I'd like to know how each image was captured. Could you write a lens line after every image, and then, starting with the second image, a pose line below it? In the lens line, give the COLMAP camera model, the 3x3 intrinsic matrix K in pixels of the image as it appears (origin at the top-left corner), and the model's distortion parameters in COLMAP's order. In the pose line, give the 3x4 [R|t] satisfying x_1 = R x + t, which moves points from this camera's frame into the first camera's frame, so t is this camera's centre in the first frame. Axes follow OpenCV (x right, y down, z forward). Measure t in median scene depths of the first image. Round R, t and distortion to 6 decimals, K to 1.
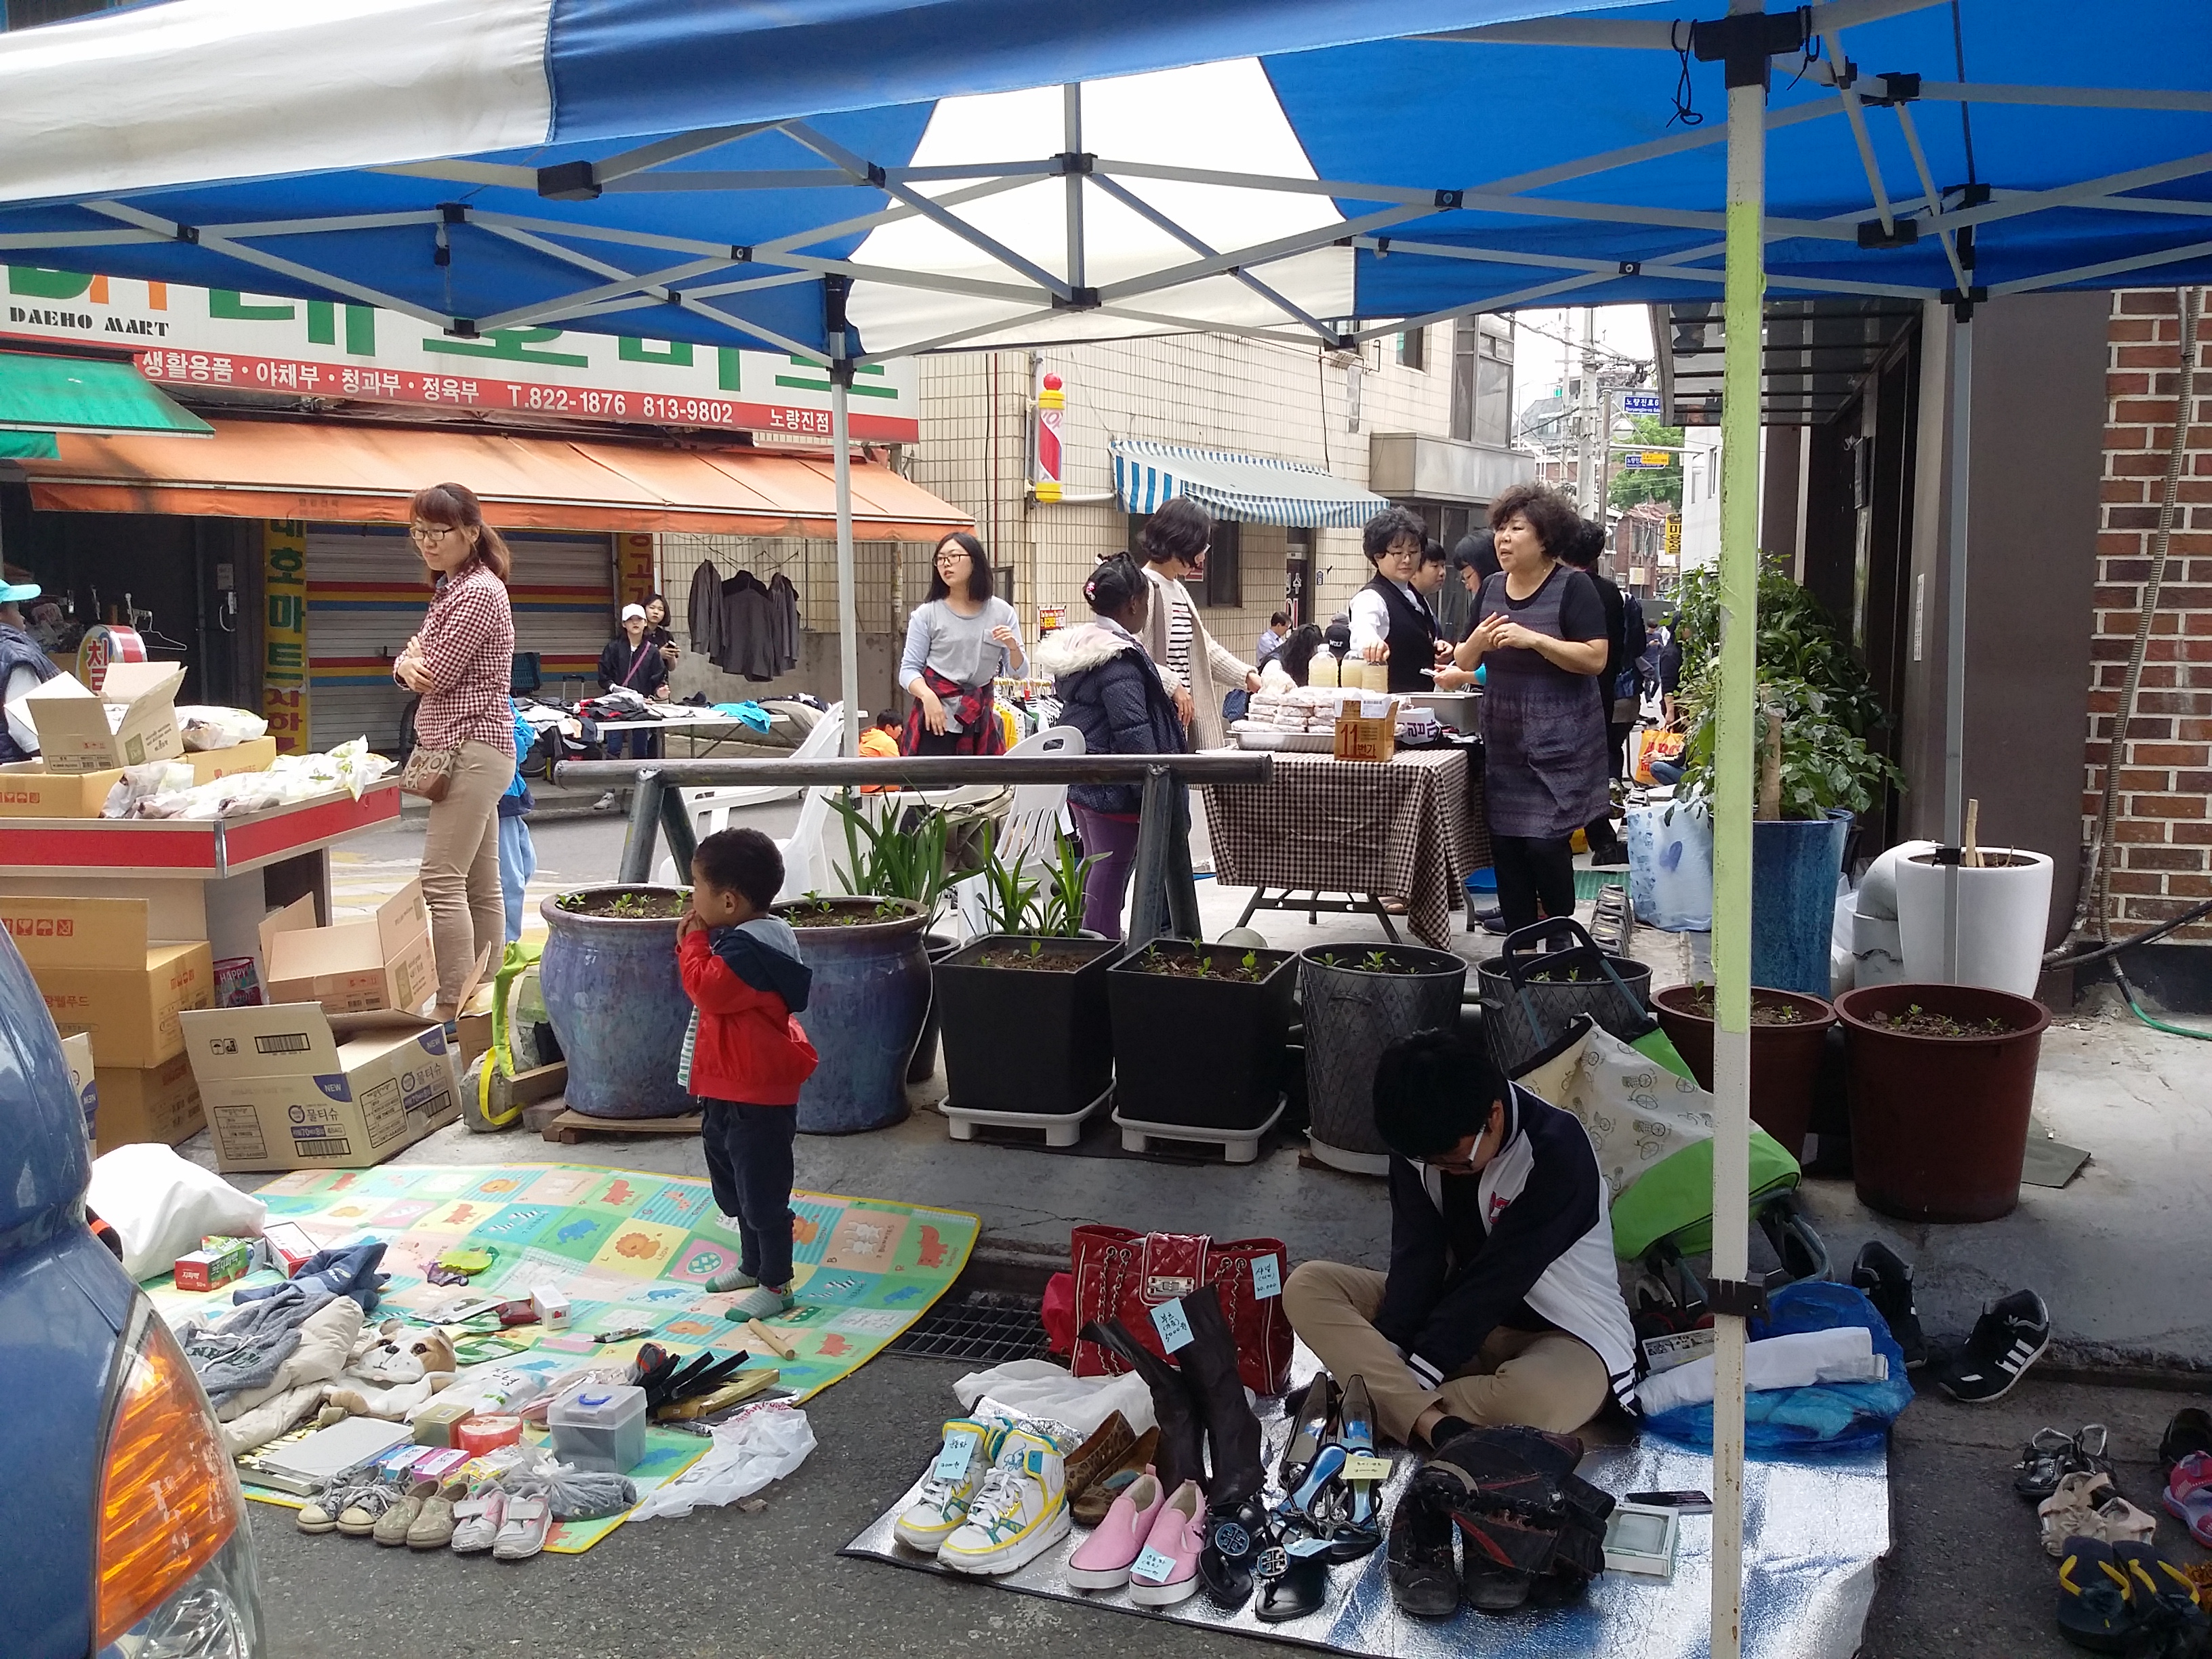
lens RADIAL K [[2046.1, 0, 1142.8], [0, 2046.1, 827.7], [0, 0, 1]] dist [0.182561, -0.492500]
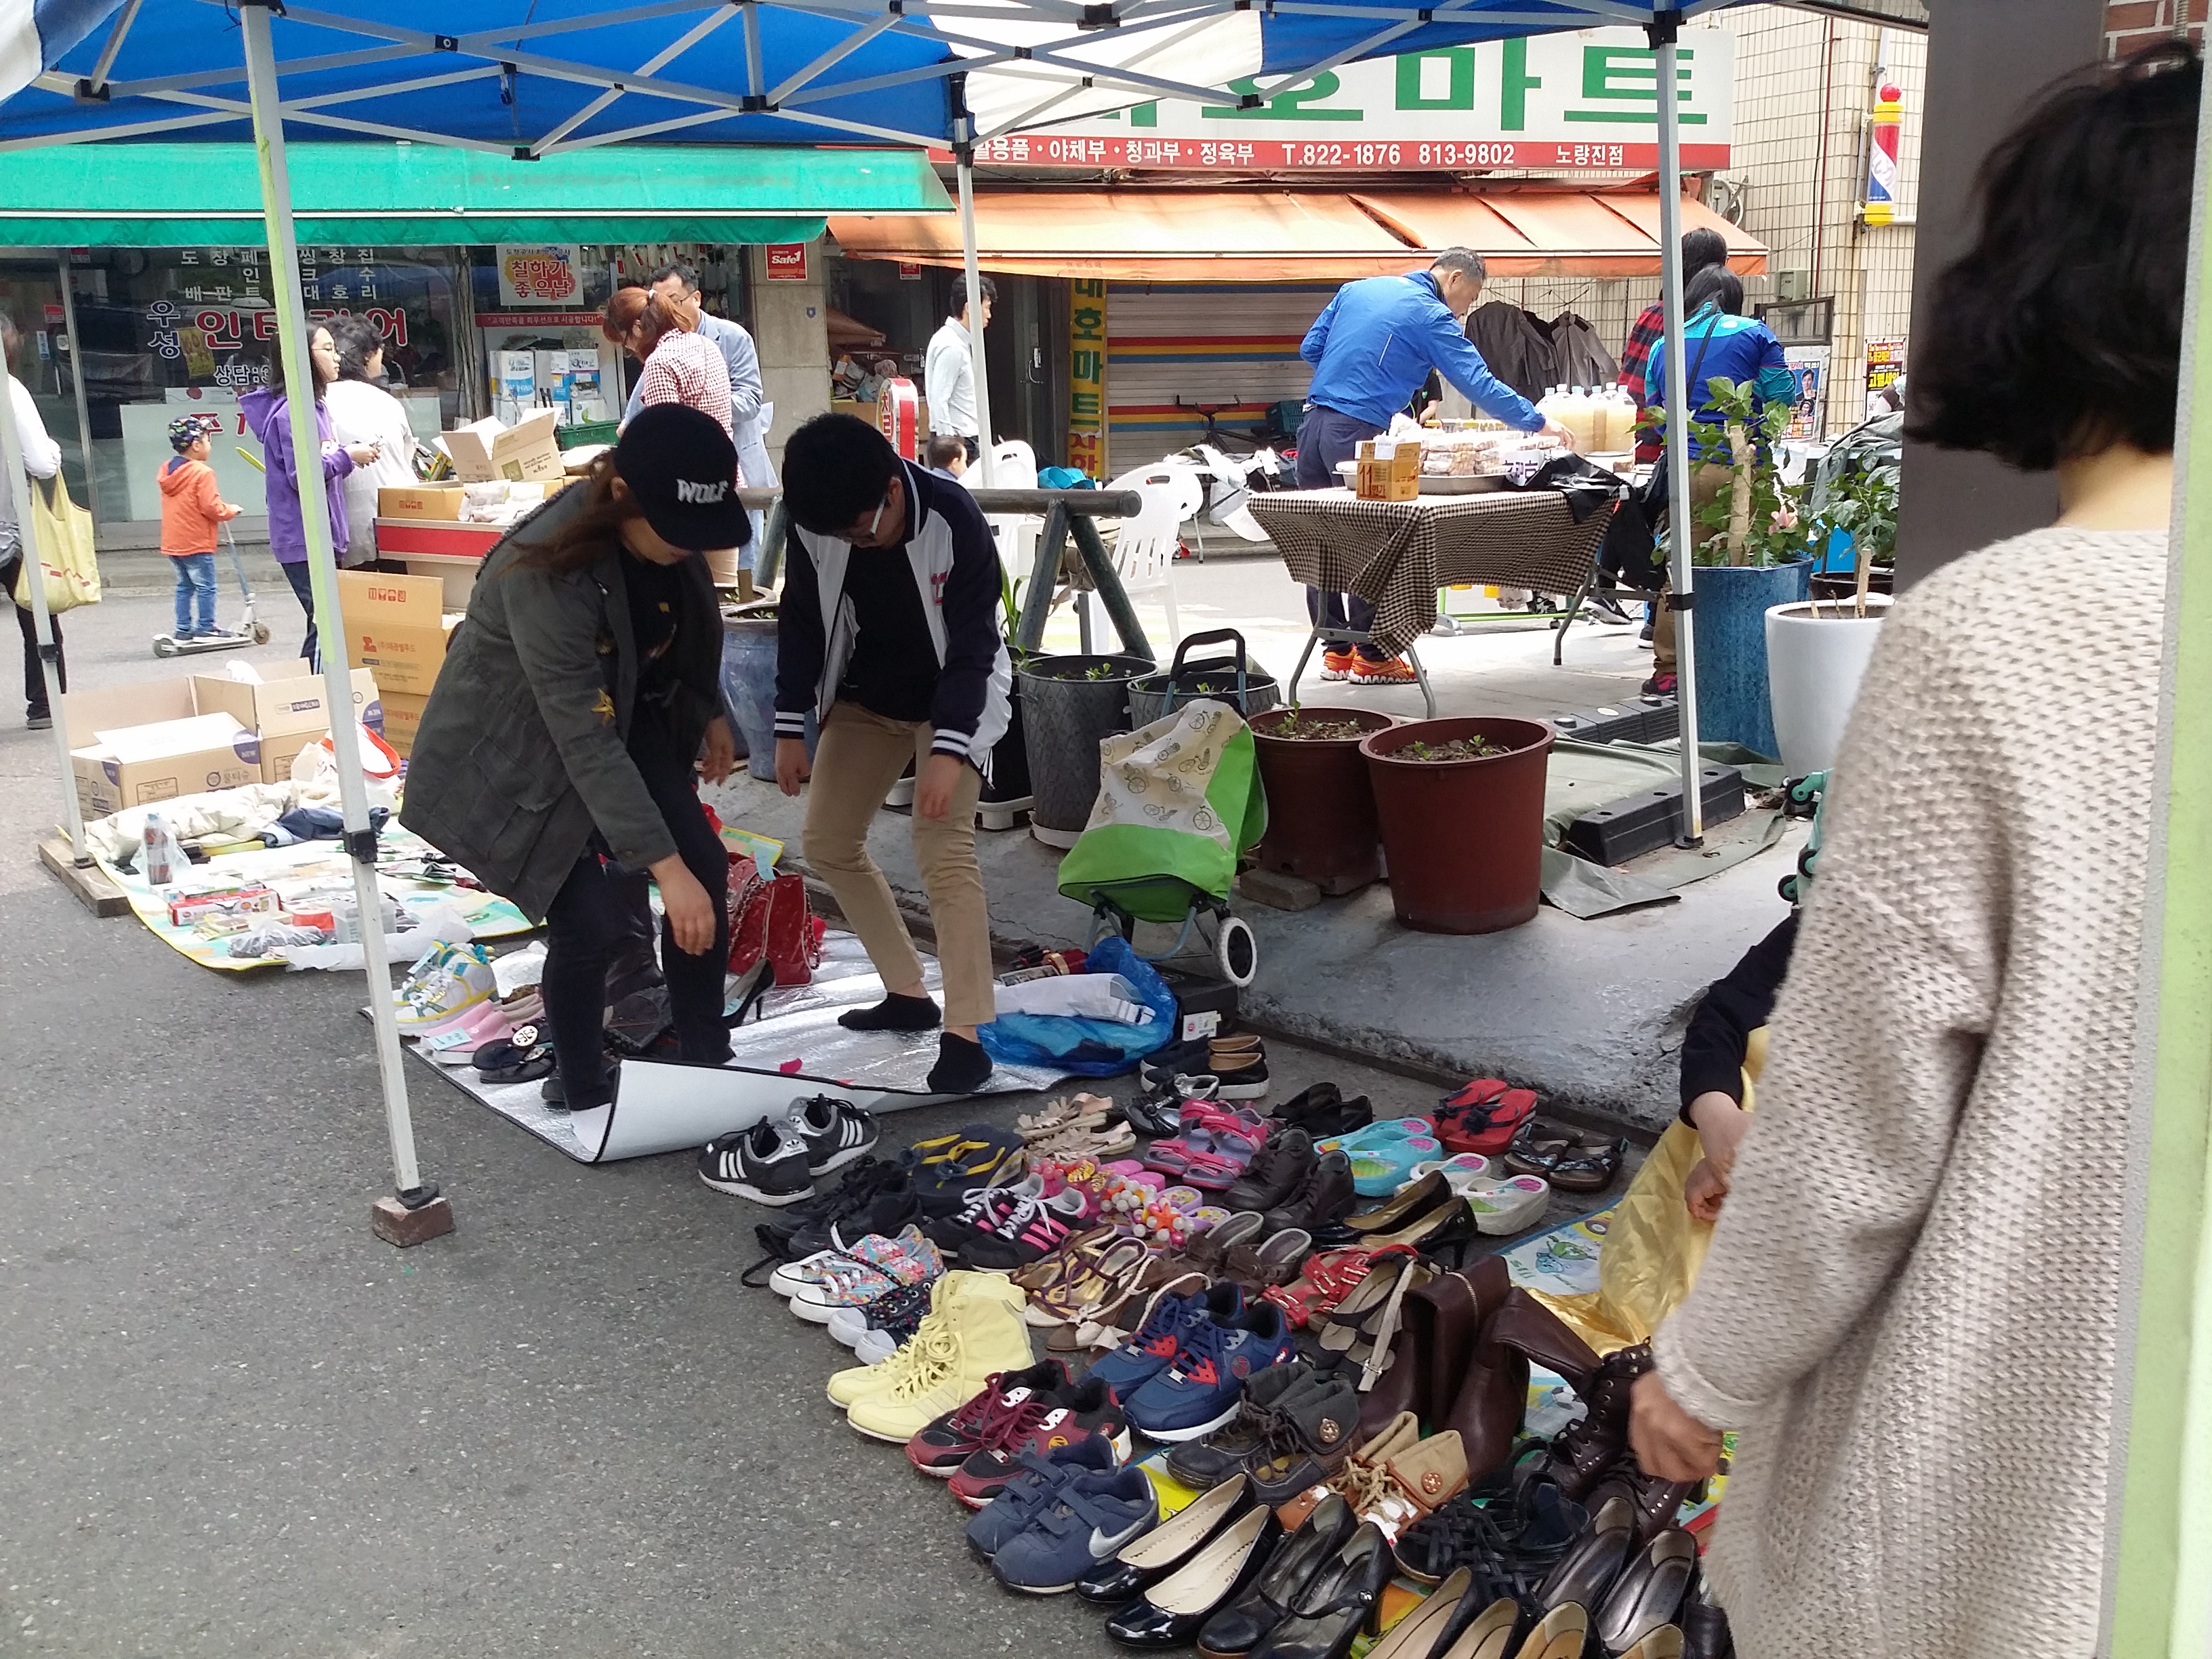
lens RADIAL K [[2046.1, 0, 1142.8], [0, 2046.1, 827.7], [0, 0, 1]] dist [0.182561, -0.492500]
pose [[0.869709, 0.095060, -0.484323, 0.190020], [-0.035686, 0.990820, 0.130389, 0.000386], [0.492272, -0.096117, 0.865118, -0.000657]]
